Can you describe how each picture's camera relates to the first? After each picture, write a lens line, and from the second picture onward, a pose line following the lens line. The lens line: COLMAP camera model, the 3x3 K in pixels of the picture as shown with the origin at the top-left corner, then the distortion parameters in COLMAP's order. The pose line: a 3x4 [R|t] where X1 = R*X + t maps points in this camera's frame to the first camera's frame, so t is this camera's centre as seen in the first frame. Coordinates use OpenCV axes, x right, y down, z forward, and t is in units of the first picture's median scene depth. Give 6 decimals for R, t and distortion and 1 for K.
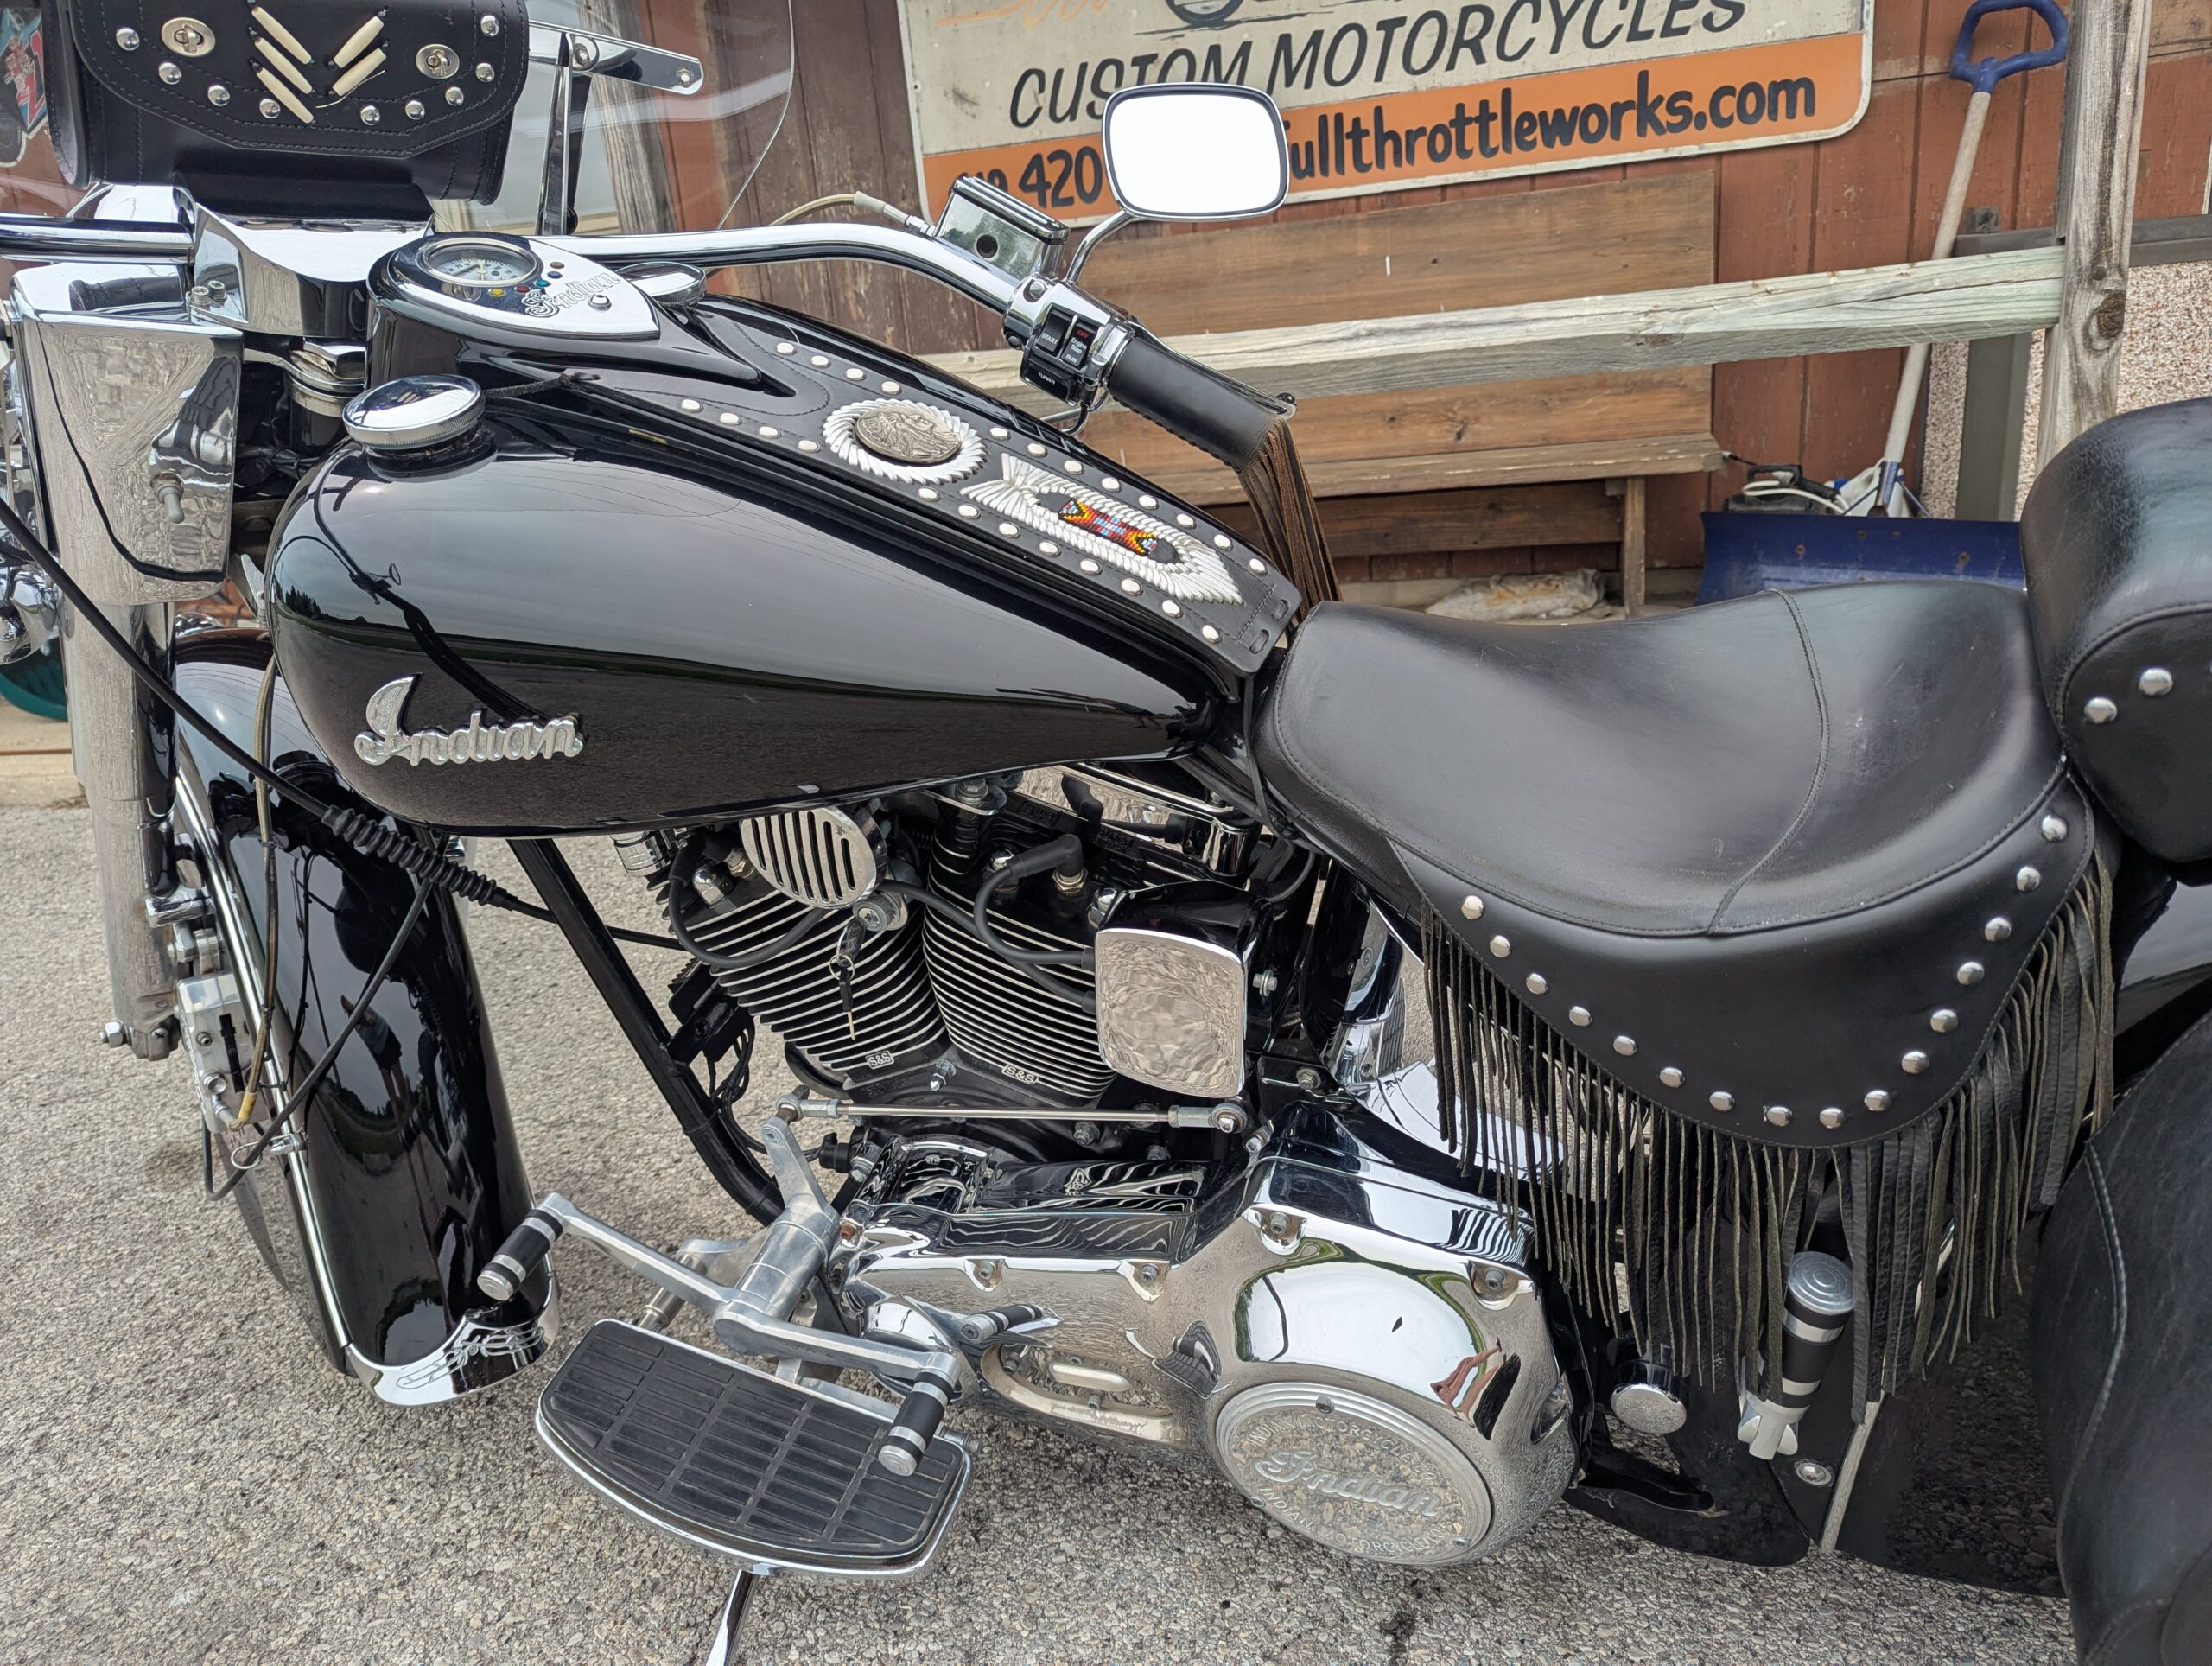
lens RADIAL K [[1573.0, 0, 1121.4], [0, 1573.0, 824.2], [0, 0, 1]] dist [0.064827, -0.062482]
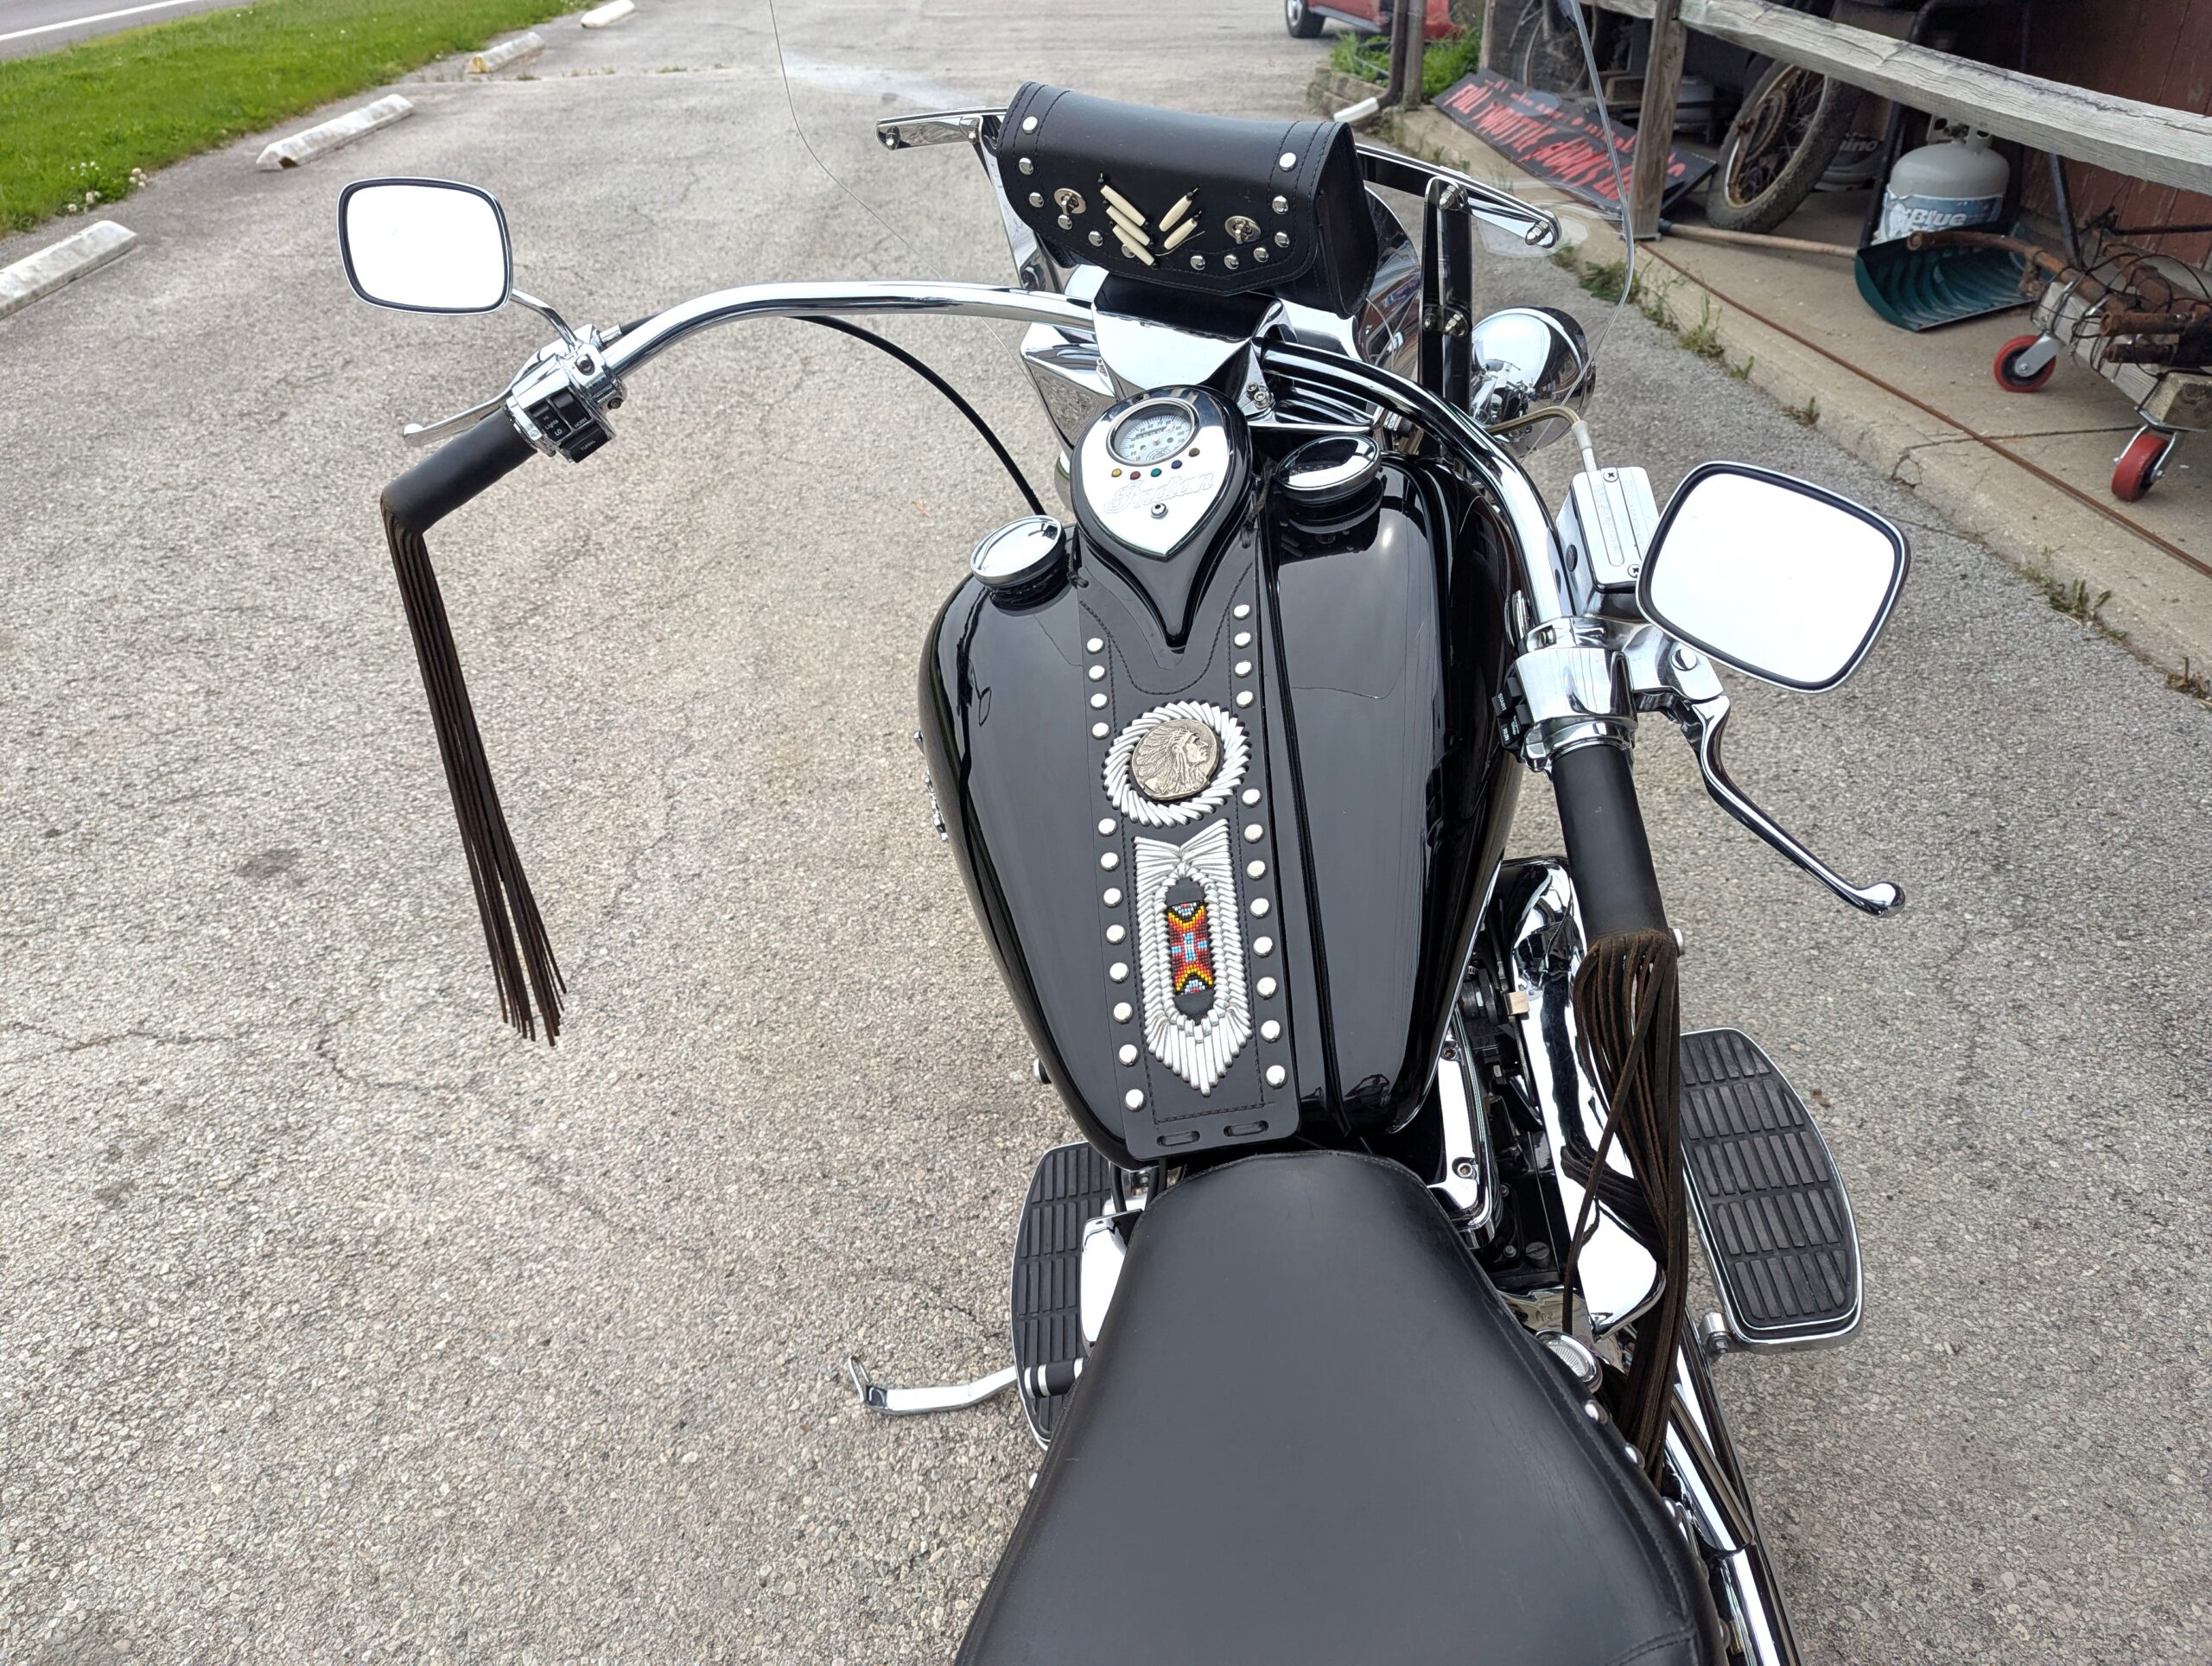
lens RADIAL K [[1531.7, 0, 1106.0], [0, 1531.7, 833.0], [0, 0, 1]] dist [0.066313, -0.069305]
pose [[0.317439, 0.594790, -0.738551, 0.530107], [-0.280487, 0.802877, 0.526038, -0.602451], [0.905848, 0.040169, 0.421695, 0.416267]]
